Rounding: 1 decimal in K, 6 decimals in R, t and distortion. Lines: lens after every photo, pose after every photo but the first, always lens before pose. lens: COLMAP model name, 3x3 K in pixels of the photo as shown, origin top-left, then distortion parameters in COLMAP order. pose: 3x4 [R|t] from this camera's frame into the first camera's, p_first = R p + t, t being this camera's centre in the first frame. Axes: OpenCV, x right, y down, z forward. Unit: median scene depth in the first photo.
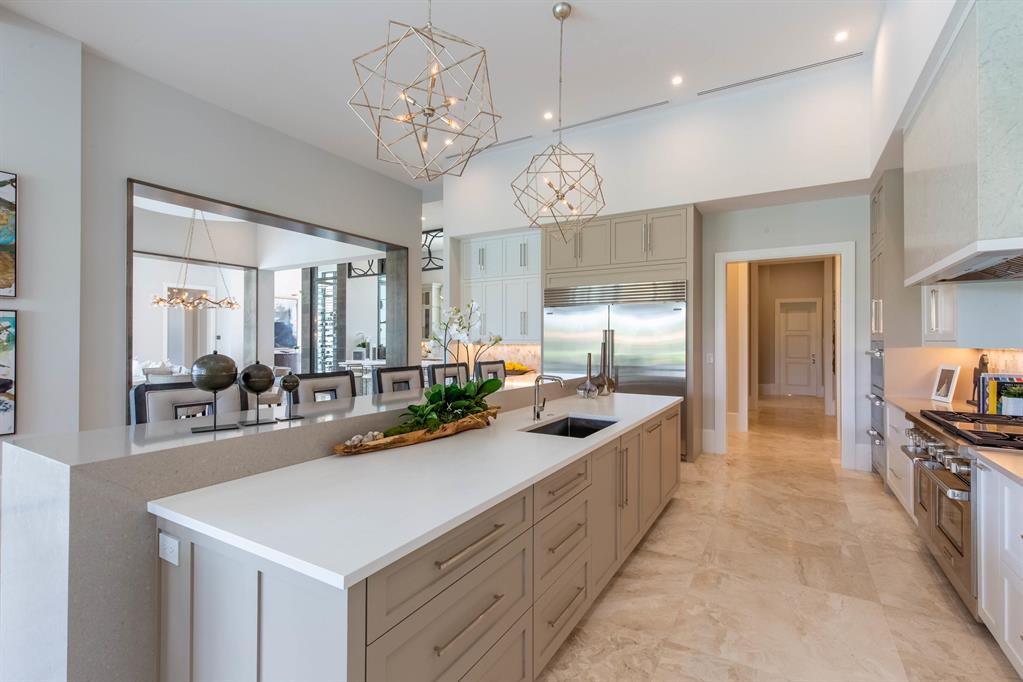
lens RADIAL K [[465.2, 0, 517.0], [0, 465.2, 338.5], [0, 0, 1]] dist [0.012365, 0.000106]
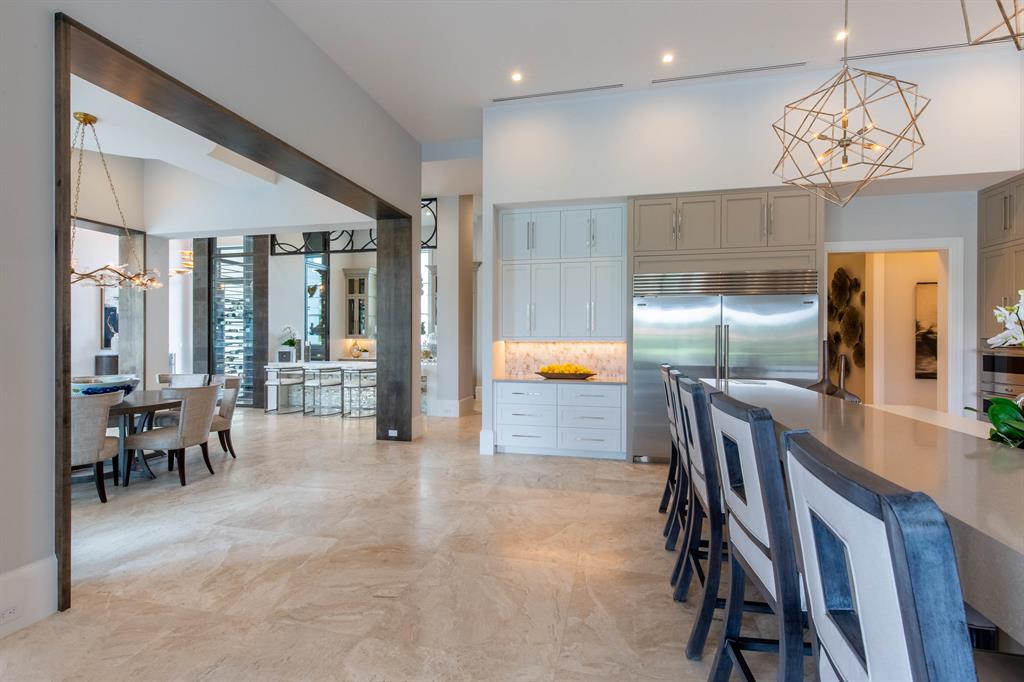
lens RADIAL K [[465.7, 0, 518.3], [0, 465.7, 340.2], [0, 0, 1]] dist [0.012365, 0.000106]
pose [[0.953681, -0.006849, 0.300741, -0.239343], [0.001785, 0.999852, 0.017109, -0.003514], [-0.300813, -0.015779, 0.953552, 0.170546]]
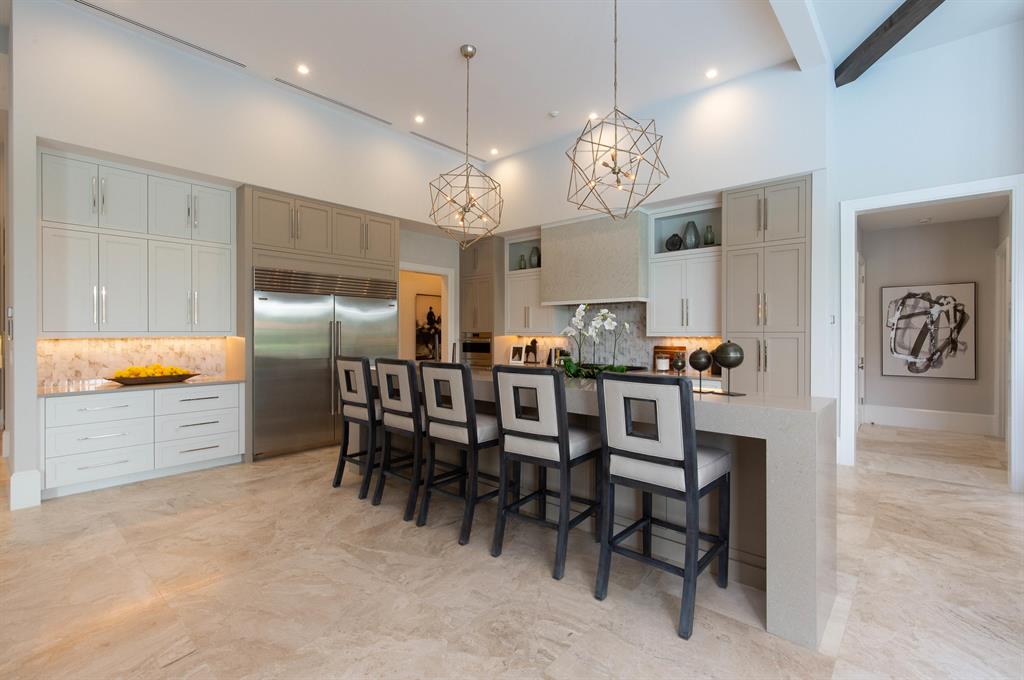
lens RADIAL K [[465.7, 0, 525.0], [0, 465.7, 337.6], [0, 0, 1]] dist [0.012365, 0.000106]
pose [[0.173316, -0.017641, 0.984708, -0.404541], [-0.005162, 0.999810, 0.018820, -0.002575], [-0.984853, -0.008345, 0.173192, 0.252373]]
